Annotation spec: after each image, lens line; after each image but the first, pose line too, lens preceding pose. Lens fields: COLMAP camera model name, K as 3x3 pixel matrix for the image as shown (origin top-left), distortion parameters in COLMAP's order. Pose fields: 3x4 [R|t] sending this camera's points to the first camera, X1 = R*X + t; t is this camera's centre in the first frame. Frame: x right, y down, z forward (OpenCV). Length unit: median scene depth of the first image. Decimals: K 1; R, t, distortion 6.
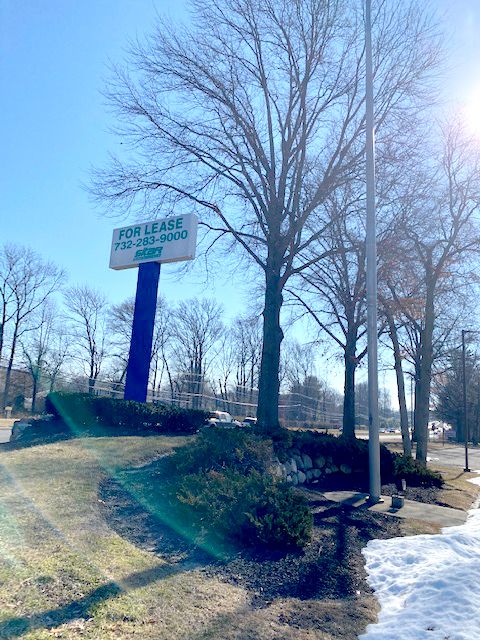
lens RADIAL K [[485.2, 0, 237.3], [0, 485.2, 320.5], [0, 0, 1]] dist [0.045338, -0.043282]
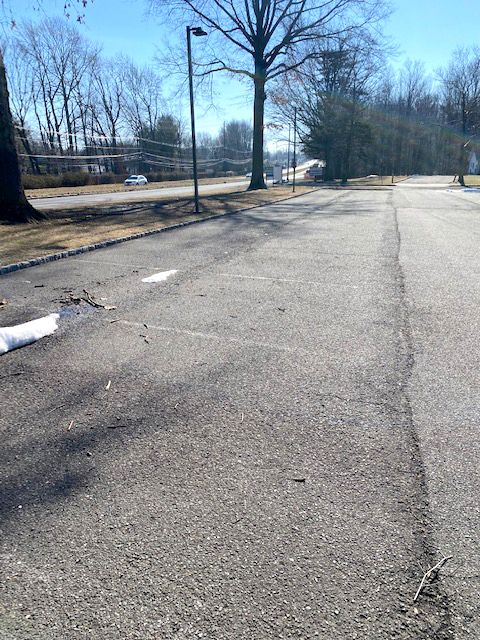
lens RADIAL K [[485.2, 0, 236.6], [0, 485.2, 330.5], [0, 0, 1]] dist [0.045338, -0.043282]
pose [[0.969557, -0.156771, 0.188102, 0.618849], [0.044194, 0.867600, 0.495295, 0.292478], [-0.240845, -0.471904, 0.848116, 1.214282]]
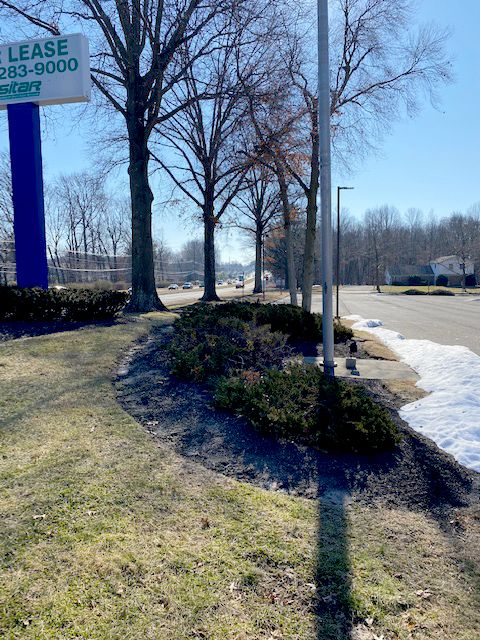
lens RADIAL K [[485.2, 0, 237.2], [0, 485.2, 322.3], [0, 0, 1]] dist [0.045338, -0.043282]
pose [[0.939821, -0.112229, 0.322710, -0.107269], [0.014954, 0.957119, 0.289309, -0.007398], [-0.341341, -0.267073, 0.901198, 0.082646]]
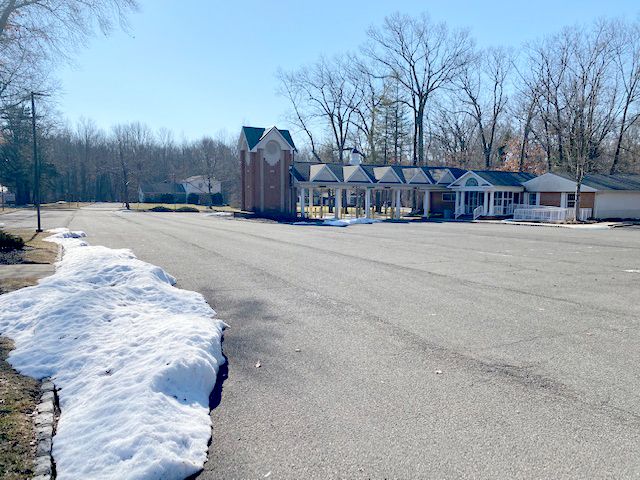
lens RADIAL K [[485.2, 0, 325.4], [0, 485.2, 240.2], [0, 0, 1]] dist [0.045338, -0.043282]
pose [[0.556747, -0.140627, 0.818692, -0.053100], [-0.126559, 0.959700, 0.250914, -0.016415], [-0.820984, -0.243309, 0.516513, -0.050159]]
